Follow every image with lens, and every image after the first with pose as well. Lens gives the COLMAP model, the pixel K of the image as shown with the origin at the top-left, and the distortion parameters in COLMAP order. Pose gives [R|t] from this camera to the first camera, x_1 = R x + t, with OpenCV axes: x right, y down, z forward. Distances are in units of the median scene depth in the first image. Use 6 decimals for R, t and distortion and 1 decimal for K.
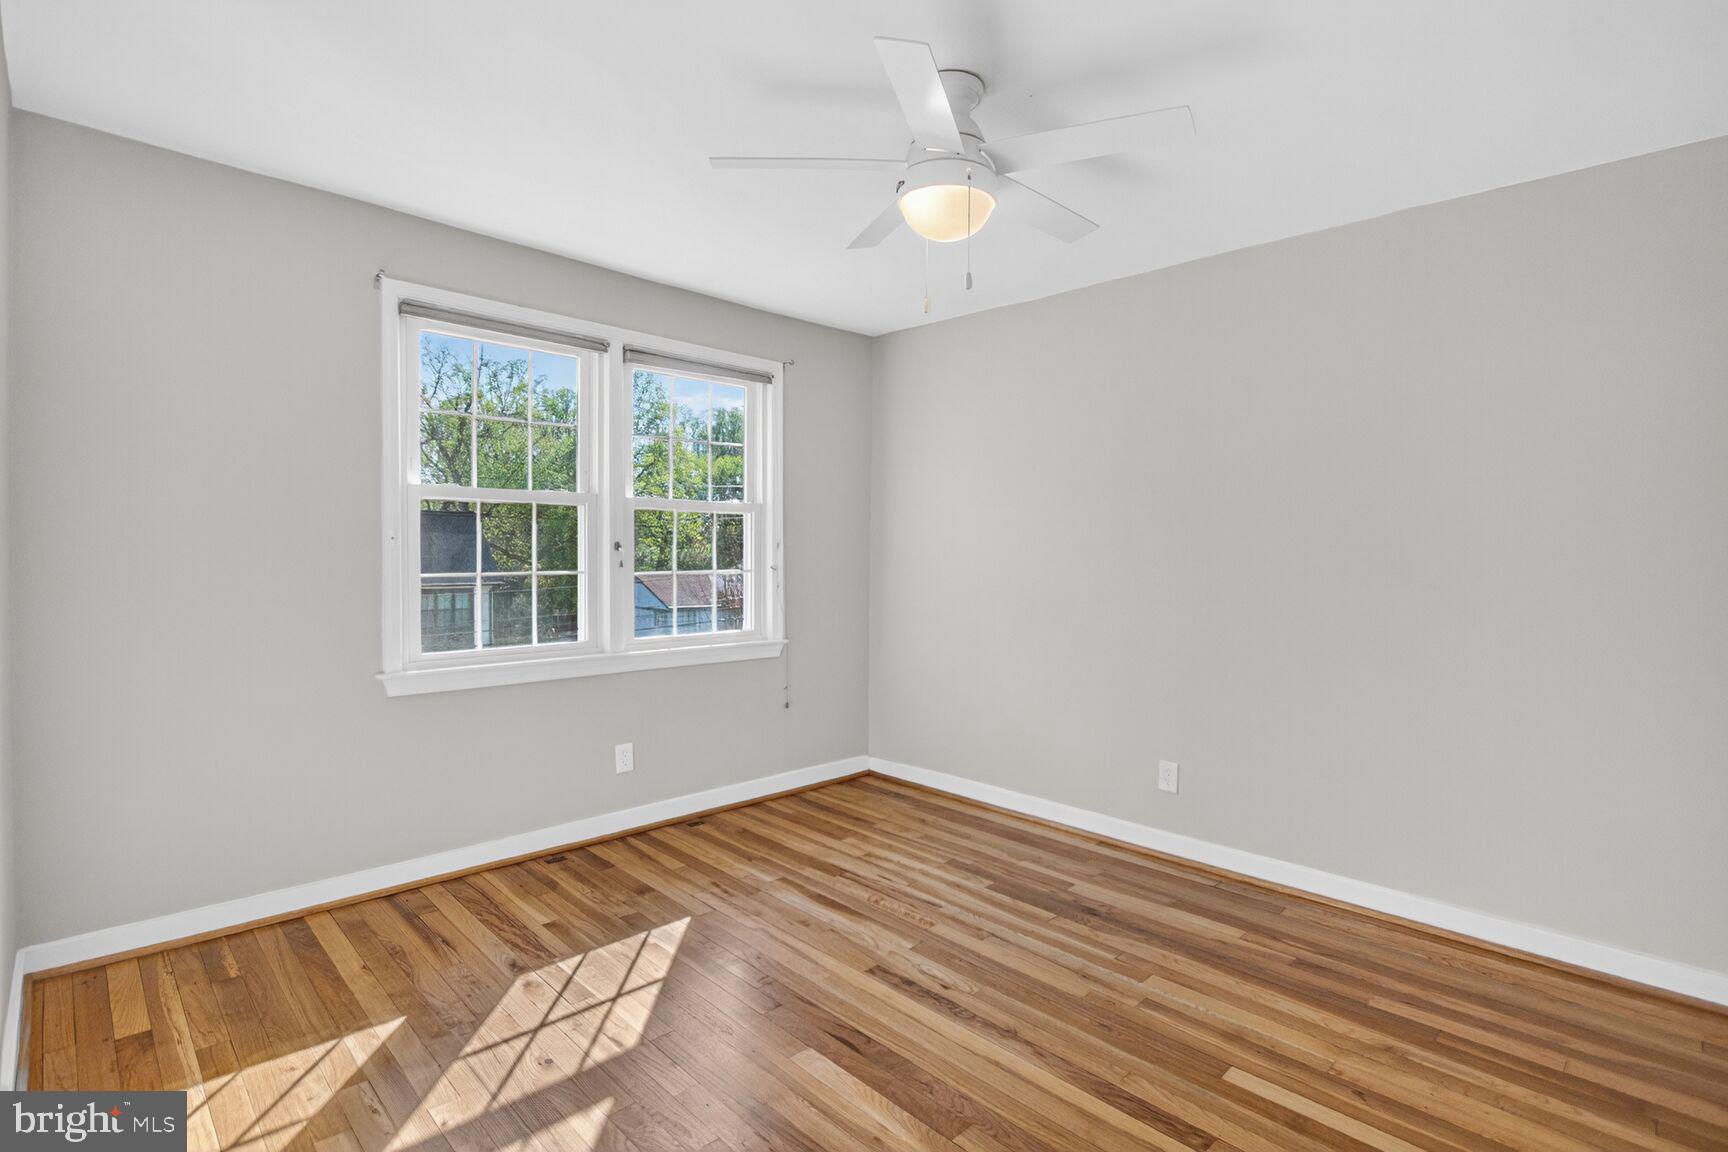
lens RADIAL K [[818.7, 0, 875.6], [0, 818.7, 580.3], [0, 0, 1]] dist [-0.013064, 0.000513]
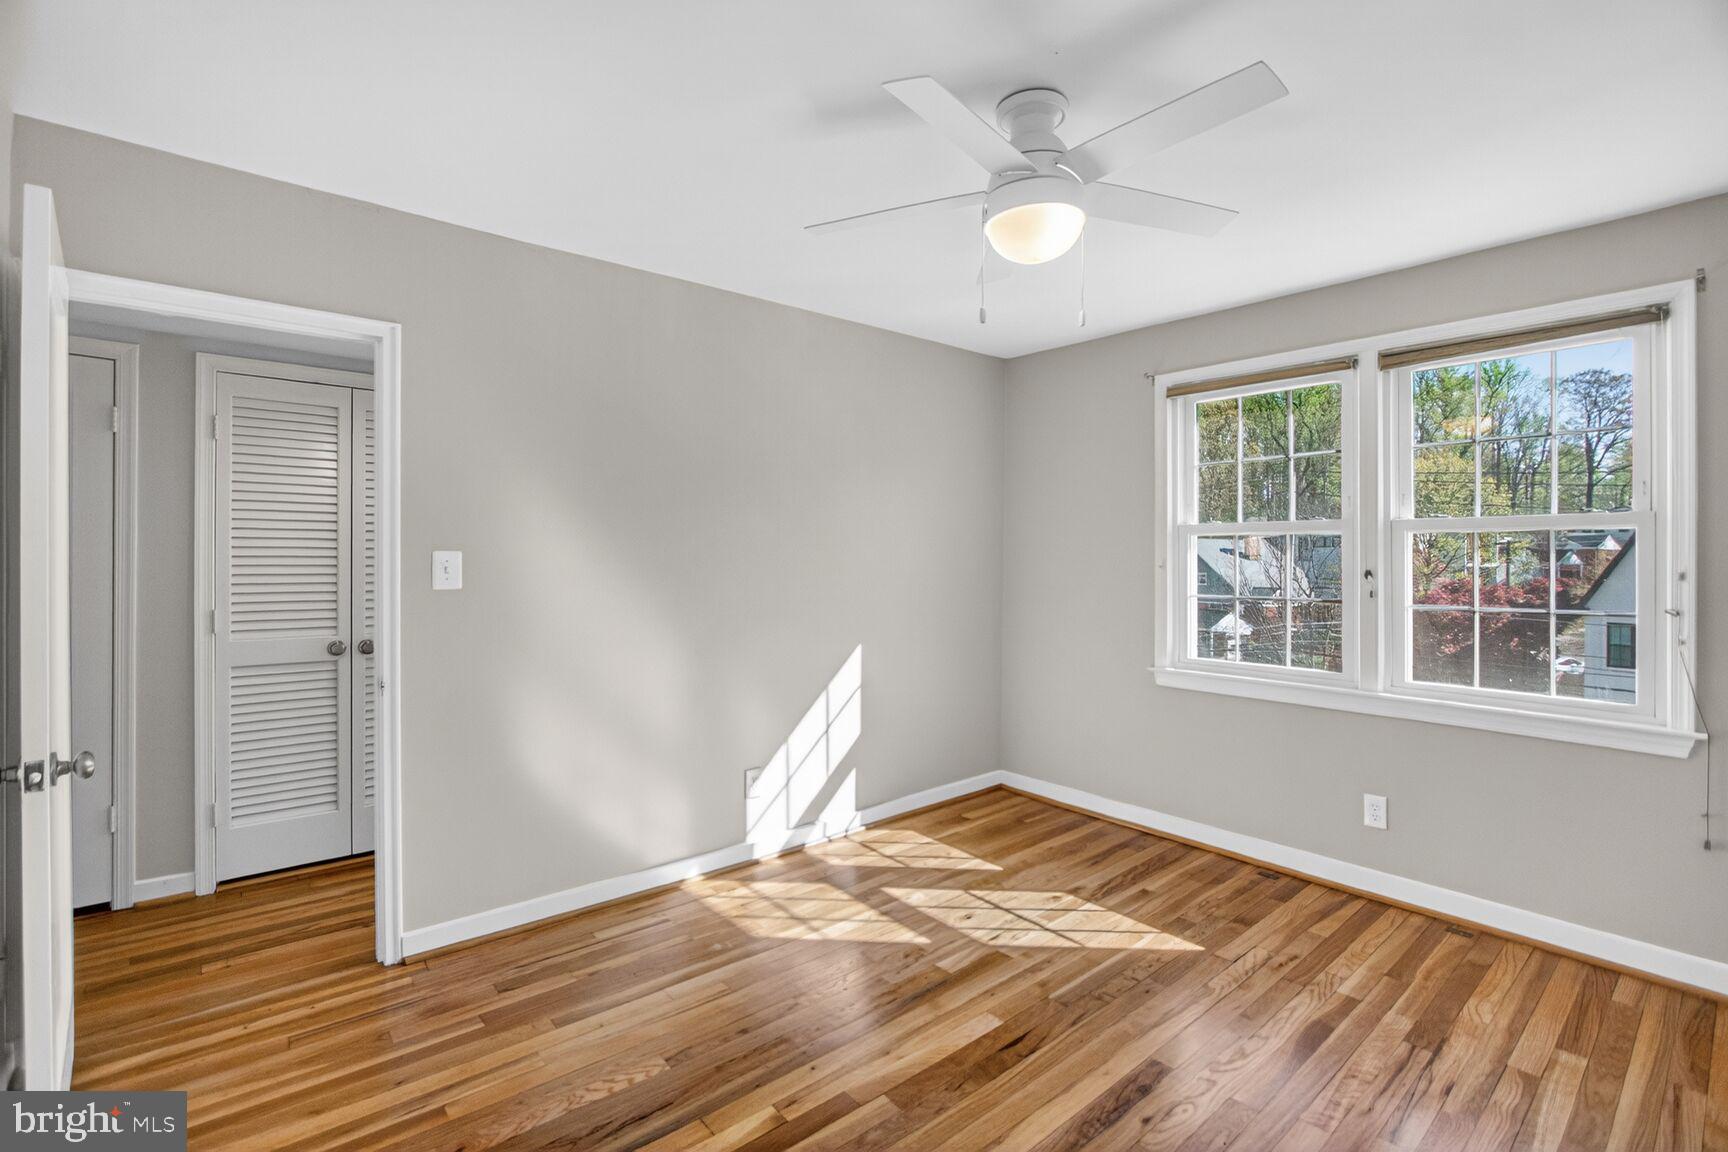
lens RADIAL K [[772.3, 0, 873.3], [0, 772.3, 571.6], [0, 0, 1]] dist [-0.016330, 0.001913]
pose [[-0.069799, 0.000994, -0.997561, 0.671187], [-0.050451, 0.998716, 0.004525, -0.024514], [0.996284, 0.050644, -0.069659, 0.594832]]
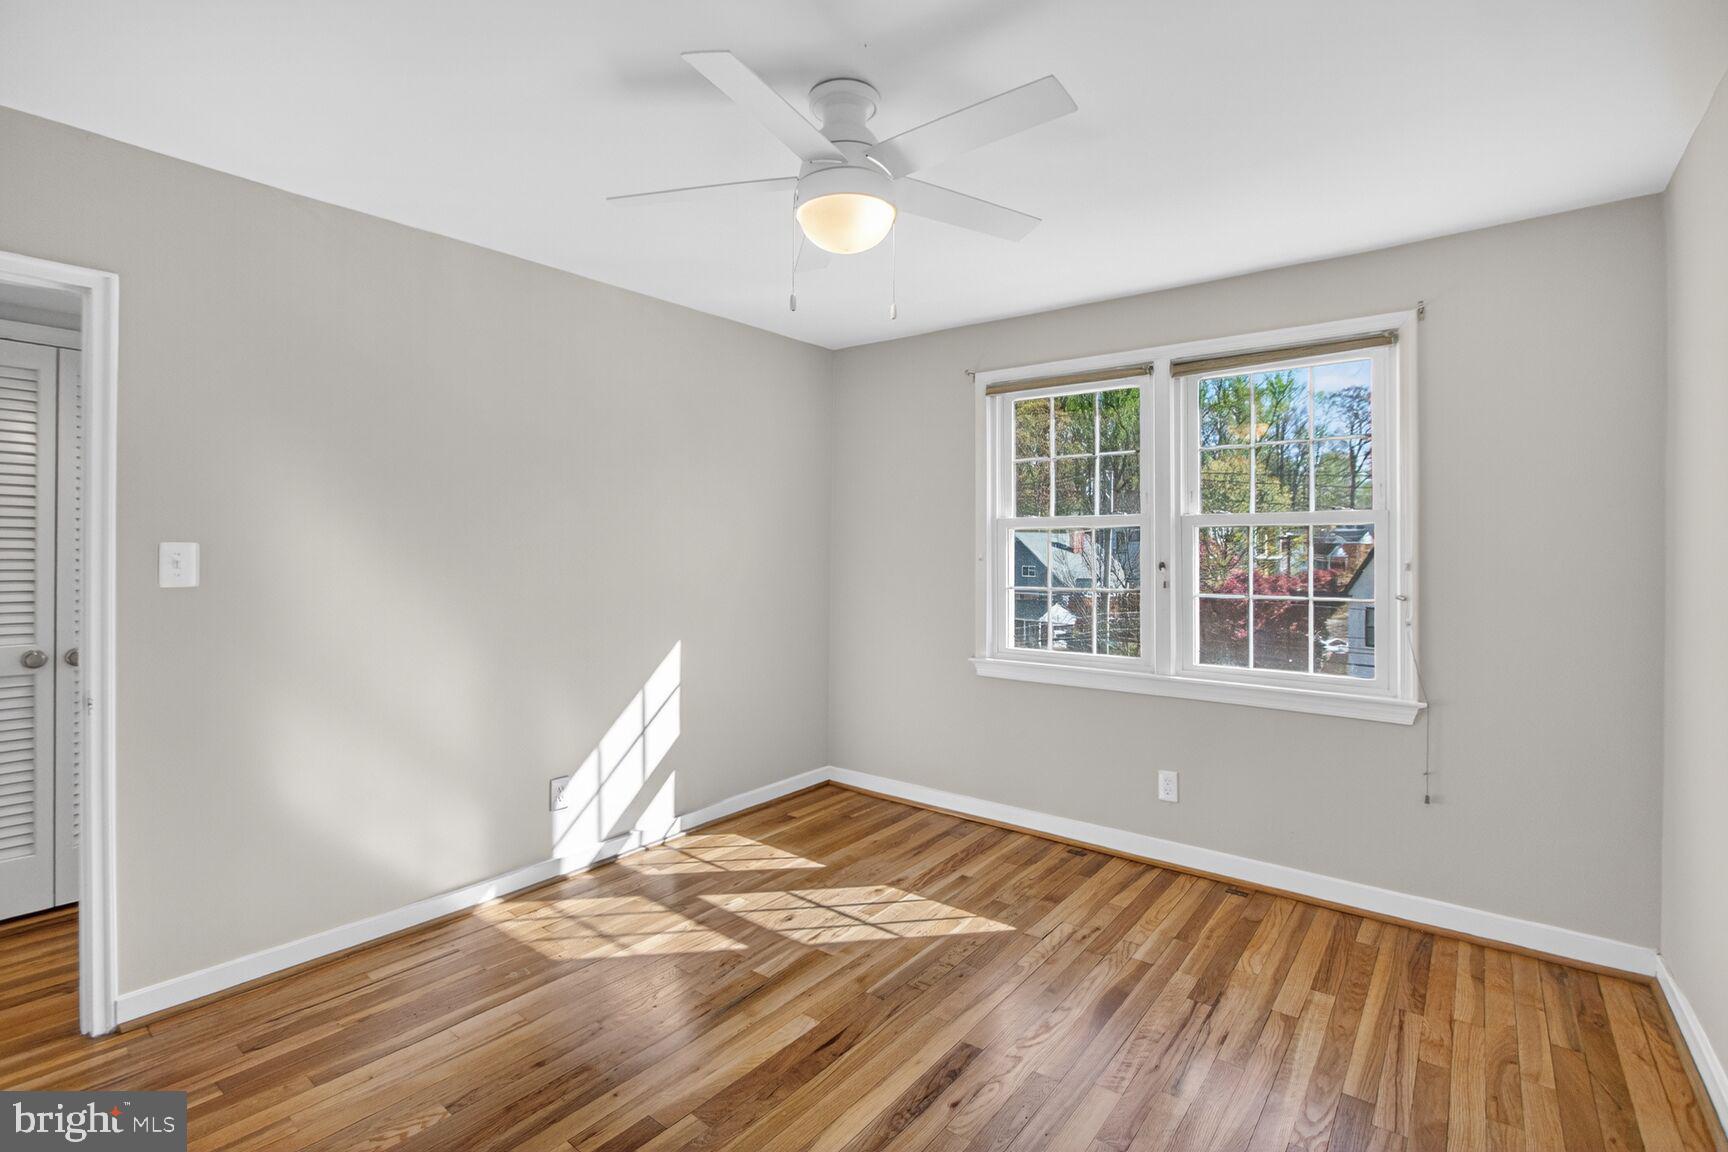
lens RADIAL K [[787.0, 0, 867.8], [0, 787.0, 561.9], [0, 0, 1]] dist [-0.017465, 0.001325]
pose [[0.128698, -0.003123, -0.991679, 0.667069], [-0.047059, 0.998849, -0.009252, -0.025130], [0.990567, 0.047858, 0.128403, 0.618873]]
